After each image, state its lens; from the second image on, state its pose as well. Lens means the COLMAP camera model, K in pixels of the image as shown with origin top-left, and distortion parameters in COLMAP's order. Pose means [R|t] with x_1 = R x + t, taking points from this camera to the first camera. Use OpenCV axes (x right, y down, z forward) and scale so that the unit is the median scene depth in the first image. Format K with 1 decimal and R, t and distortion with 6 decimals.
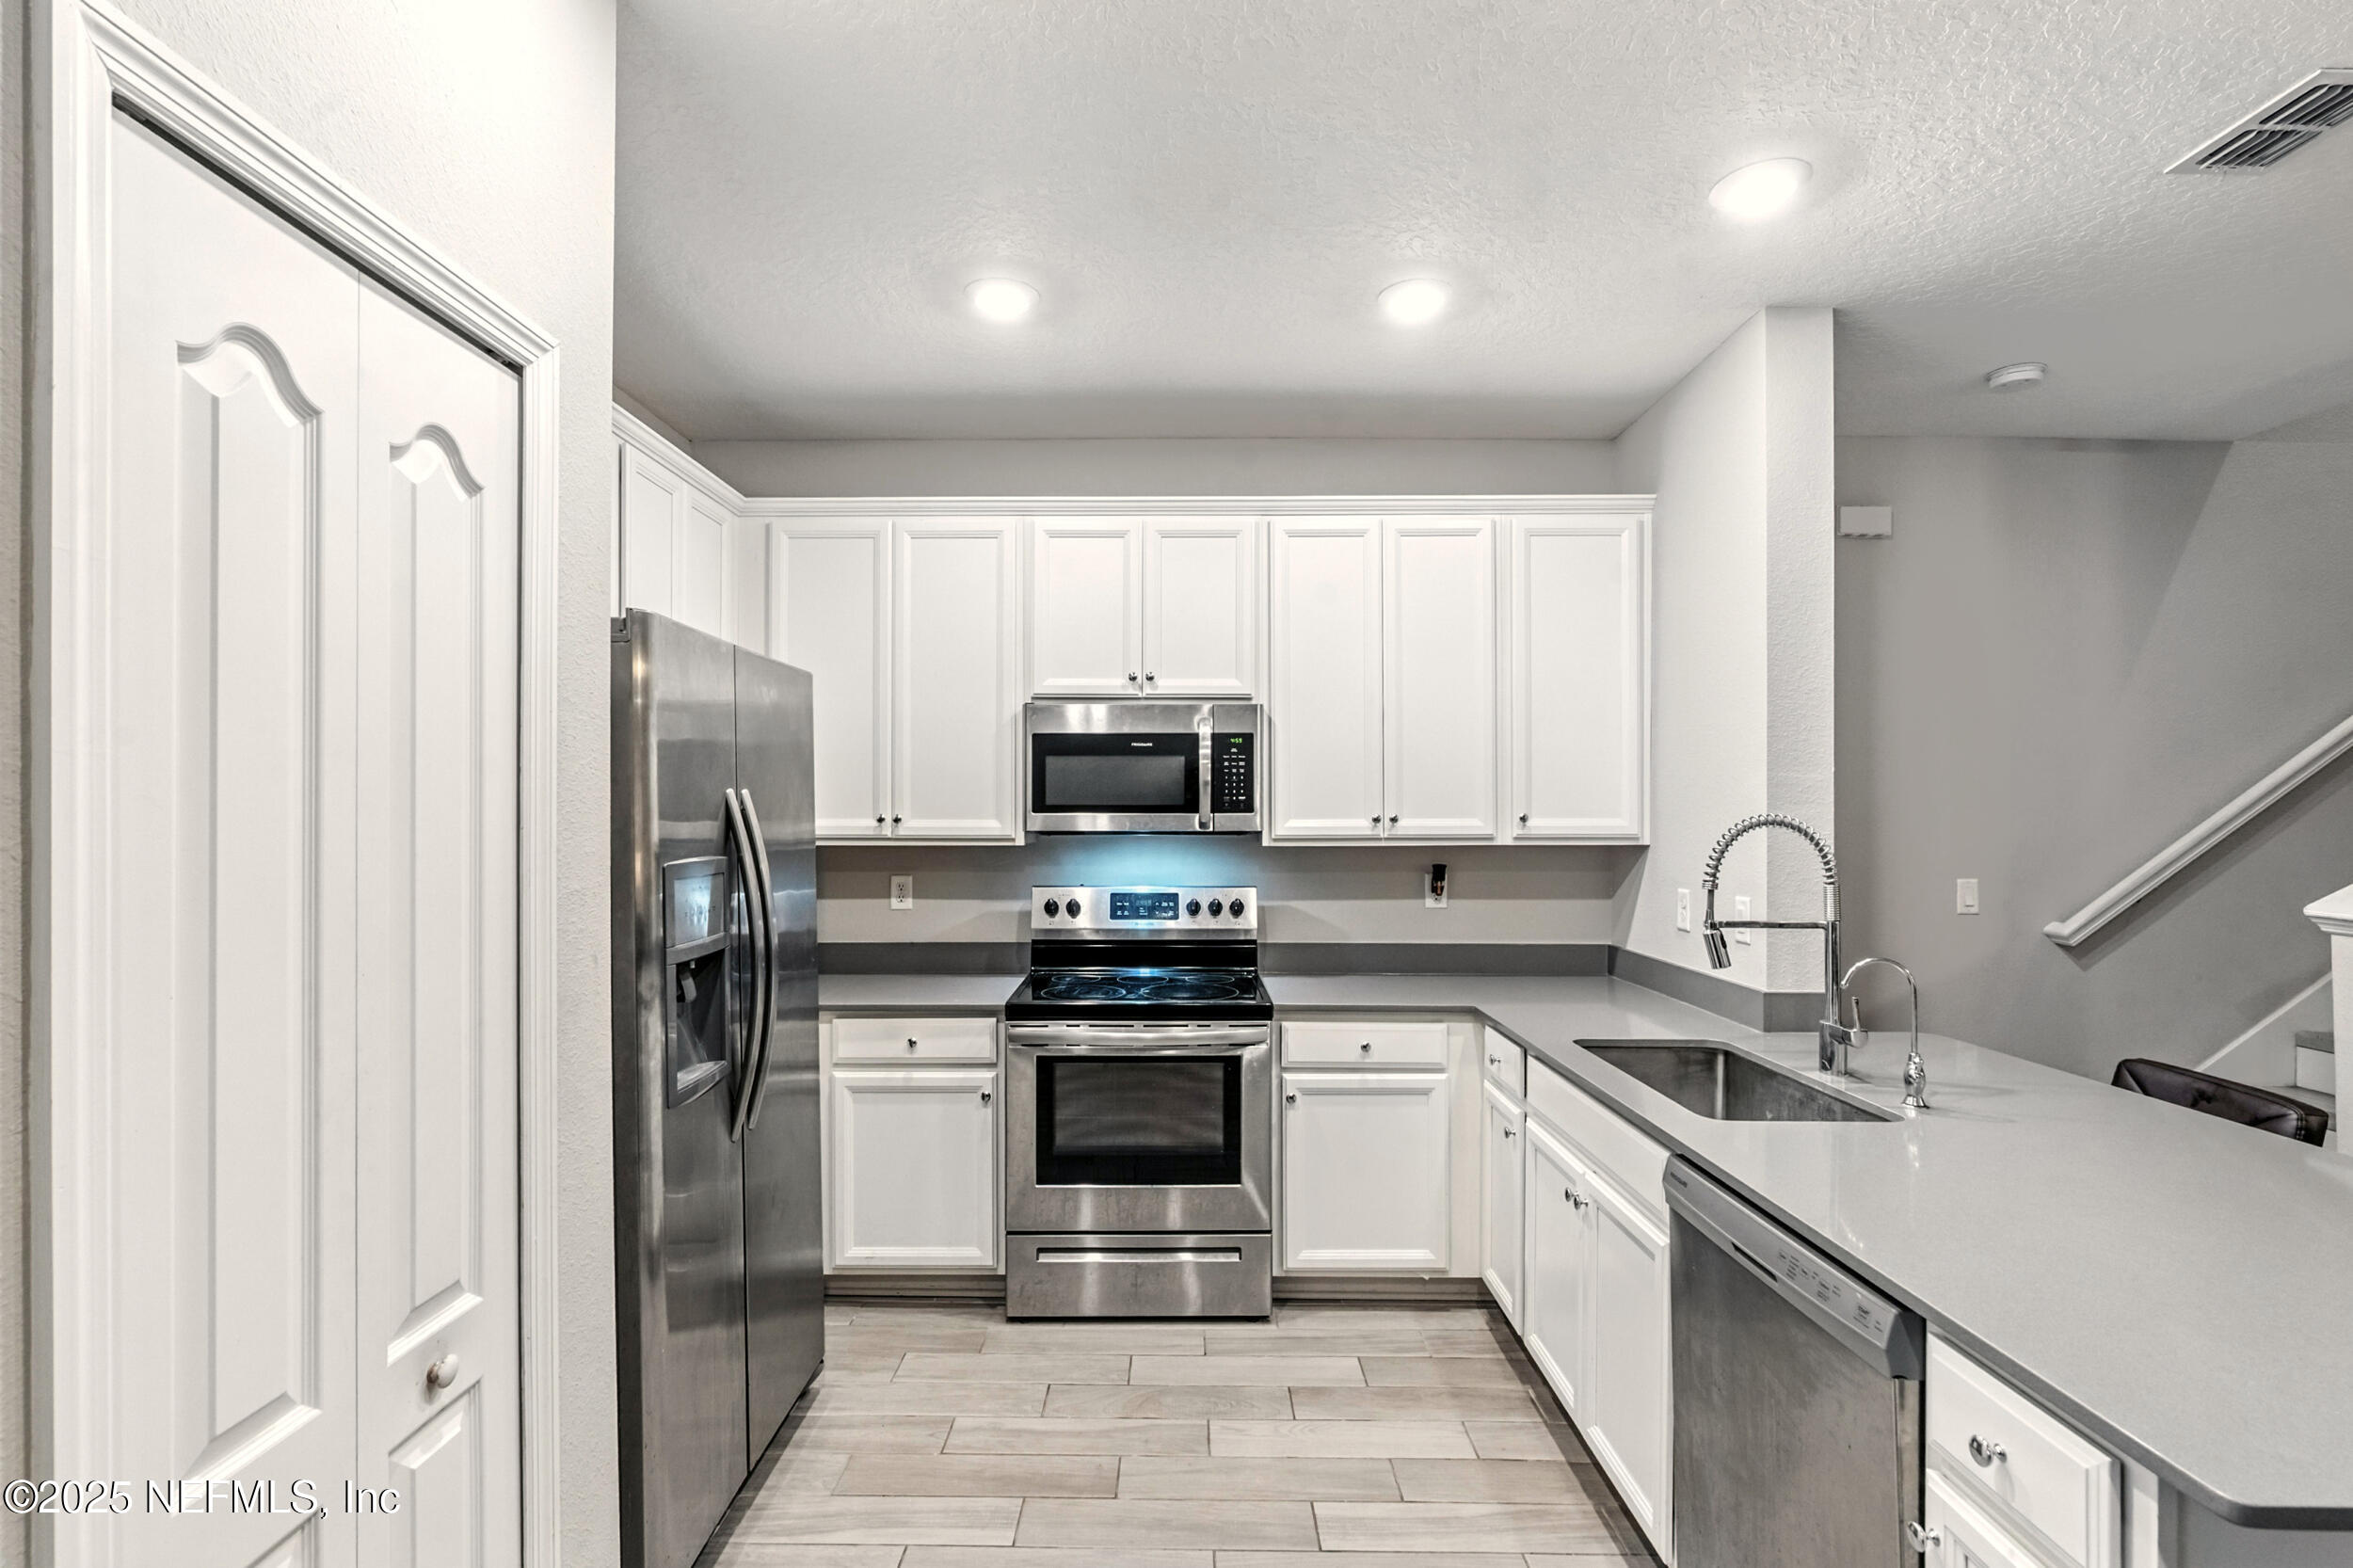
lens RADIAL K [[1067.3, 0, 1176.1], [0, 1067.3, 804.2], [0, 0, 1]] dist [-0.008349, 0.003413]
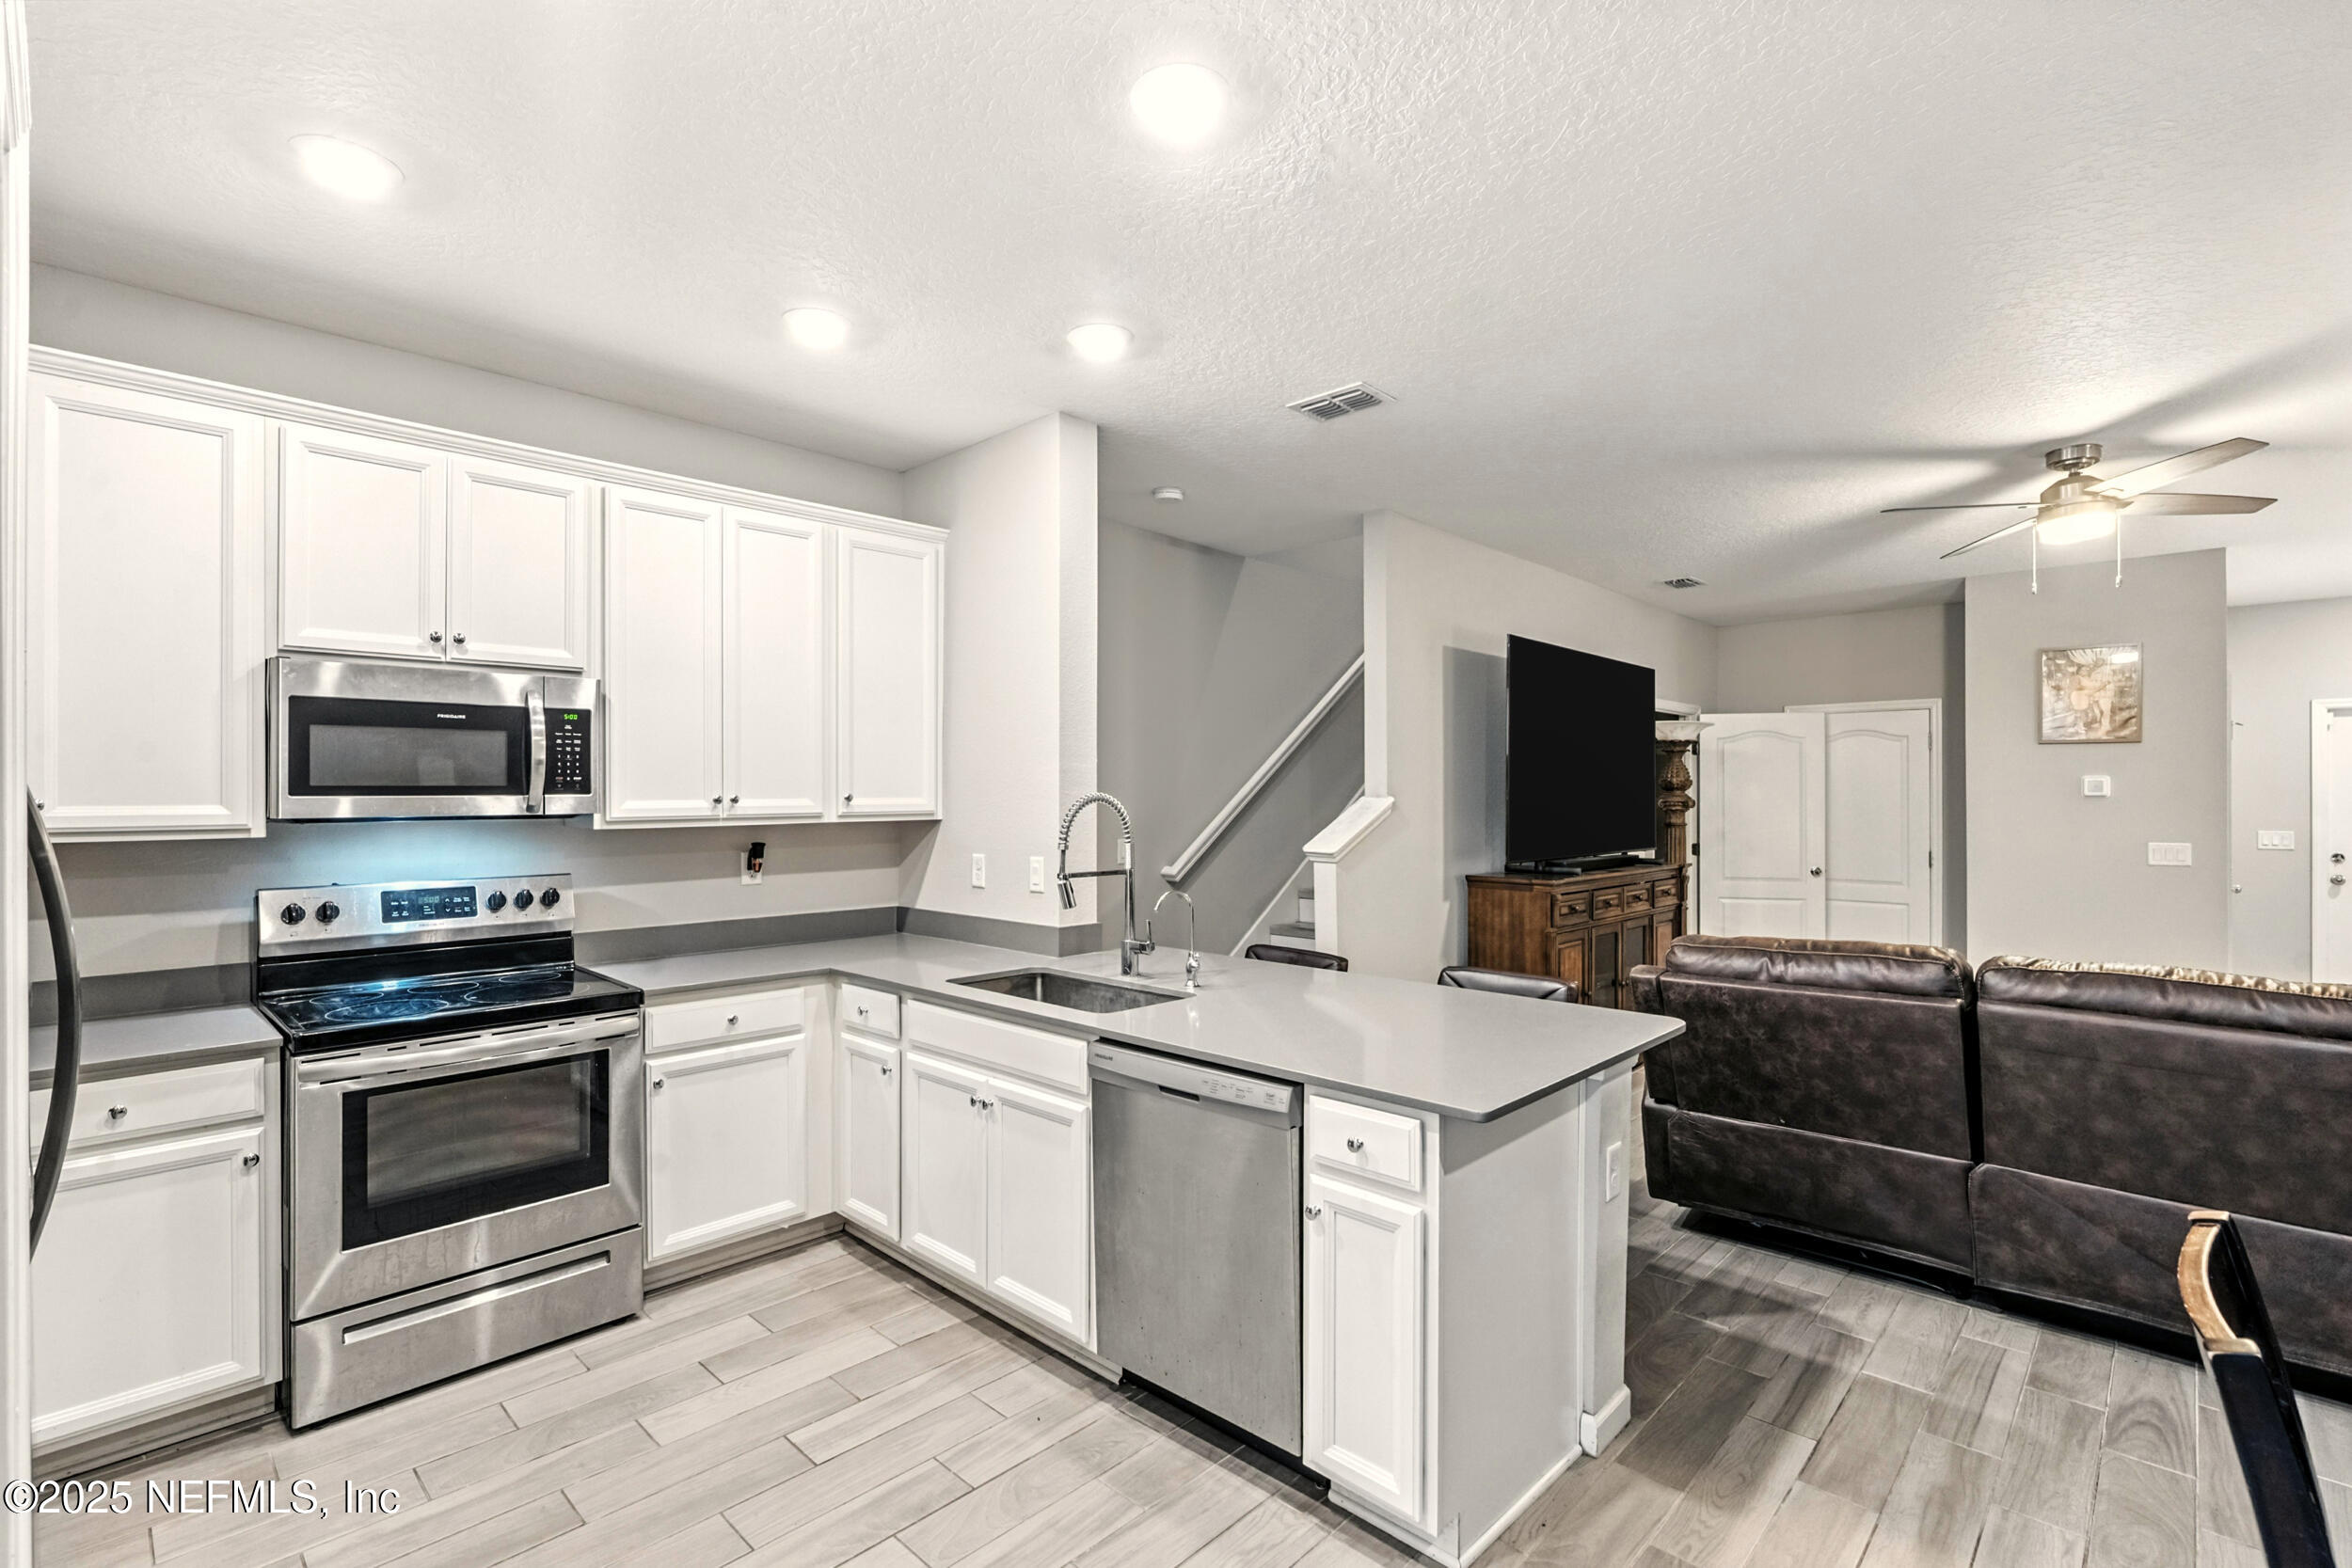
lens RADIAL K [[1066.8, 0, 1131.9], [0, 1066.8, 784.4], [0, 0, 1]] dist [-0.008349, 0.003413]
pose [[0.704478, 0.001692, 0.709723, -0.281671], [-0.001042, 0.999999, -0.001350, 0.000033], [-0.709725, 0.000211, 0.704479, -0.002311]]
